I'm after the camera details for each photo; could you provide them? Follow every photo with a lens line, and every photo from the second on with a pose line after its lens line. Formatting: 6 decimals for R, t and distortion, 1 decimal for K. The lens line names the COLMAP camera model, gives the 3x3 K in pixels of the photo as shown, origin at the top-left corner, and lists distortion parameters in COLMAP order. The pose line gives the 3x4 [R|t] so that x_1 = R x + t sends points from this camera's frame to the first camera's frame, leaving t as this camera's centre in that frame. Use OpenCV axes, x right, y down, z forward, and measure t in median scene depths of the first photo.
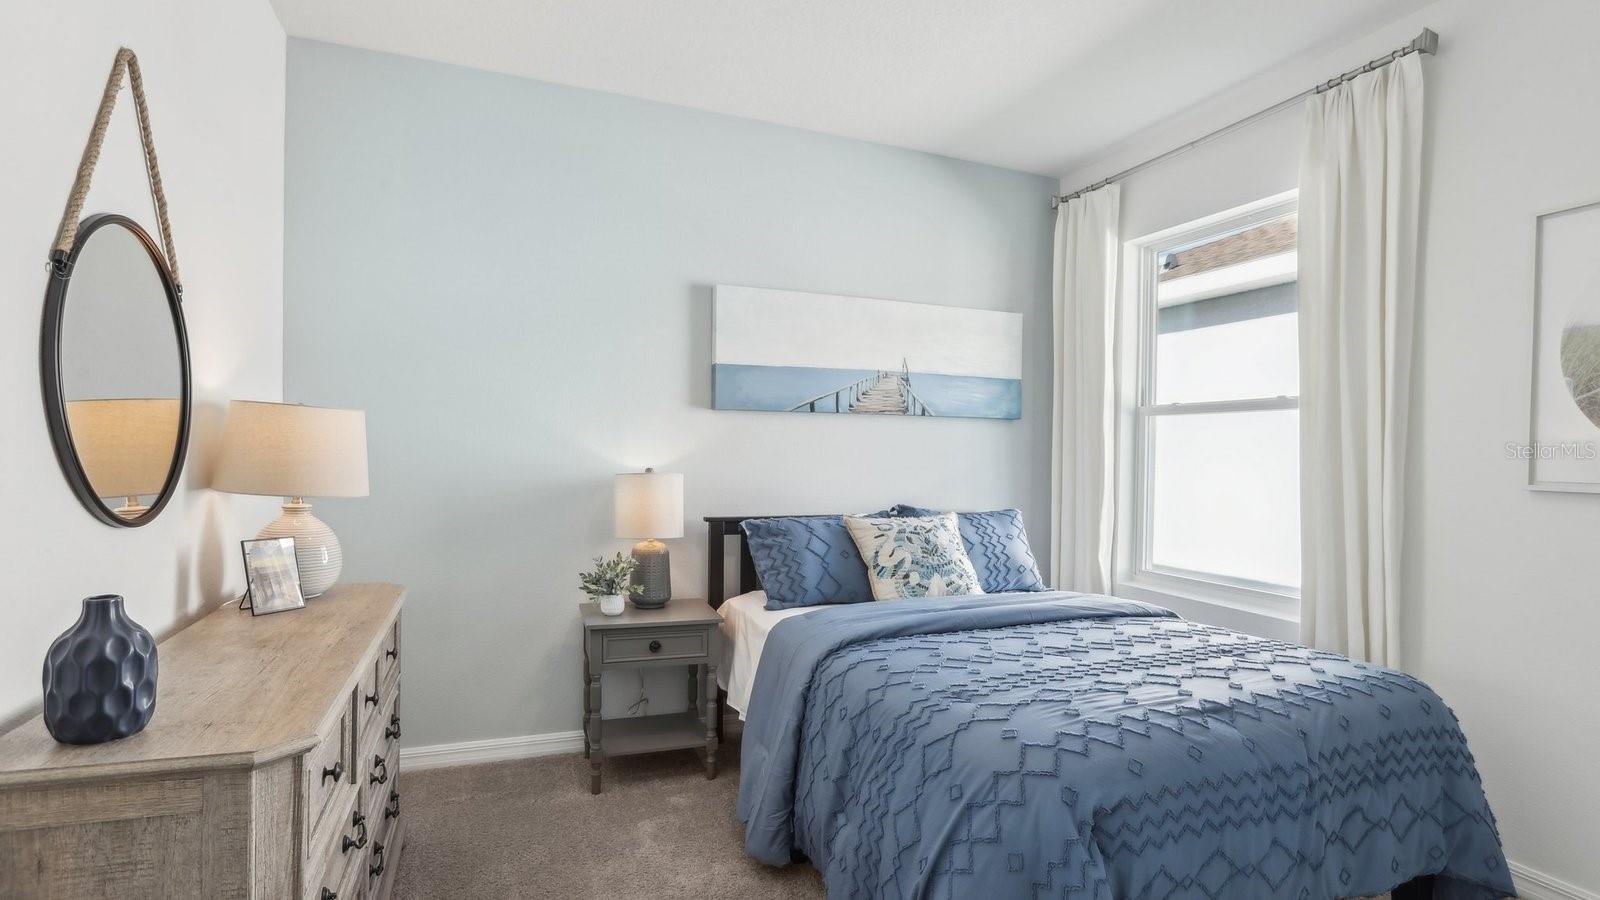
lens RADIAL K [[757.2, 0, 799.5], [0, 757.2, 458.5], [0, 0, 1]] dist [-0.044330, 0.018077]
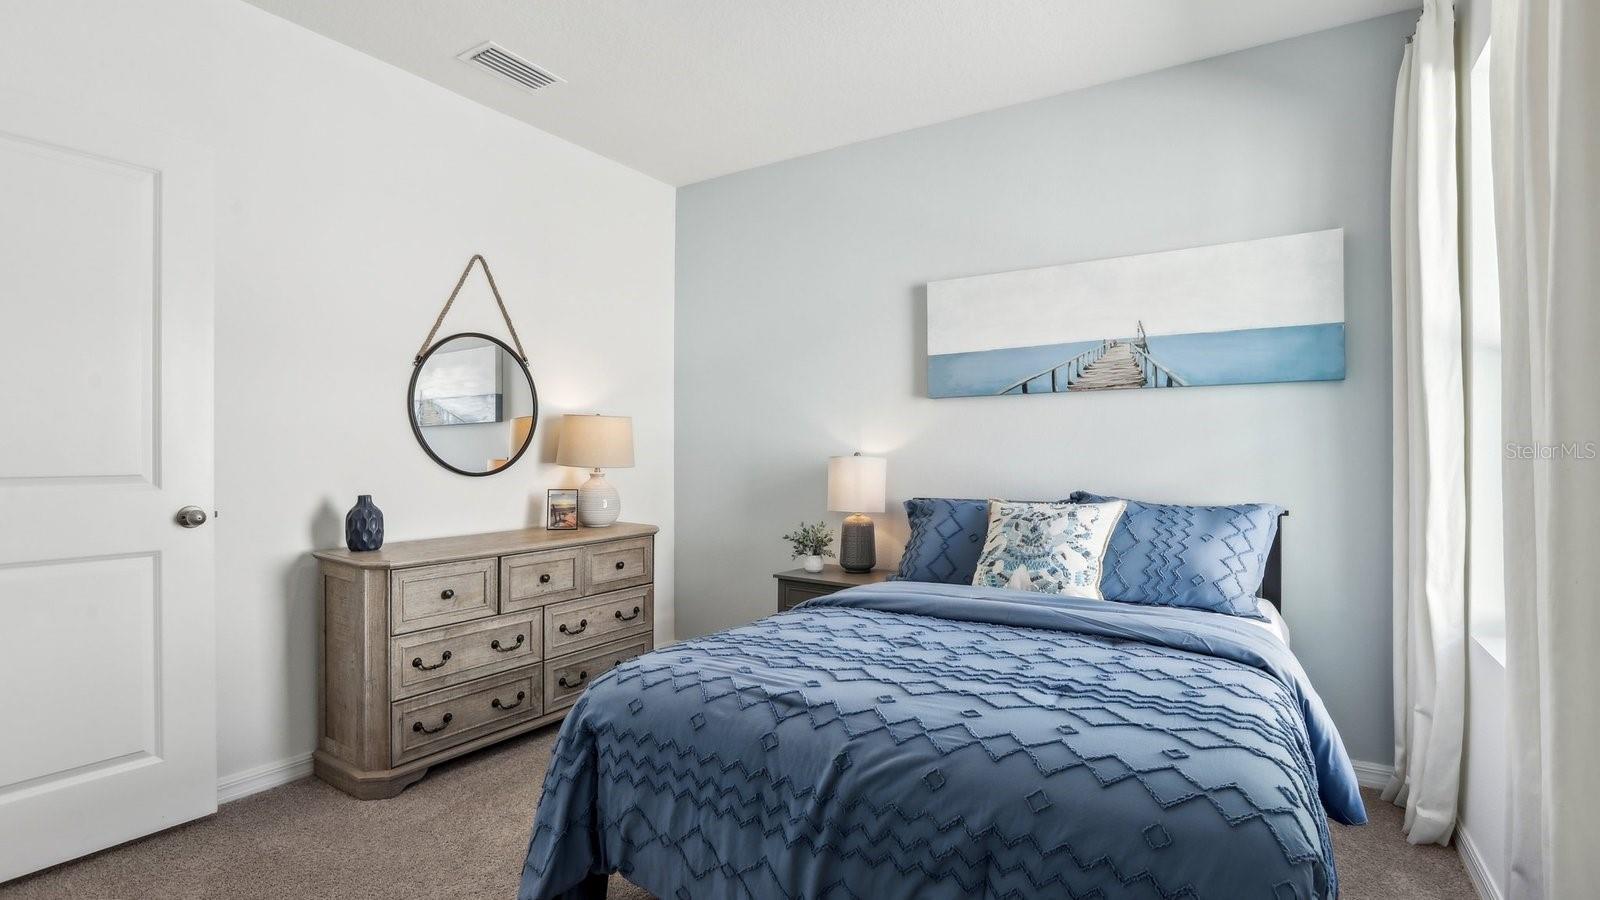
lens RADIAL K [[725.0, 0, 802.5], [0, 725.0, 446.3], [0, 0, 1]] dist [-0.034952, -0.000041]
pose [[0.586991, -0.019459, -0.809360, 0.618146], [0.004564, 0.999775, -0.020727, 0.024583], [0.809581, 0.008472, 0.586948, 0.245802]]
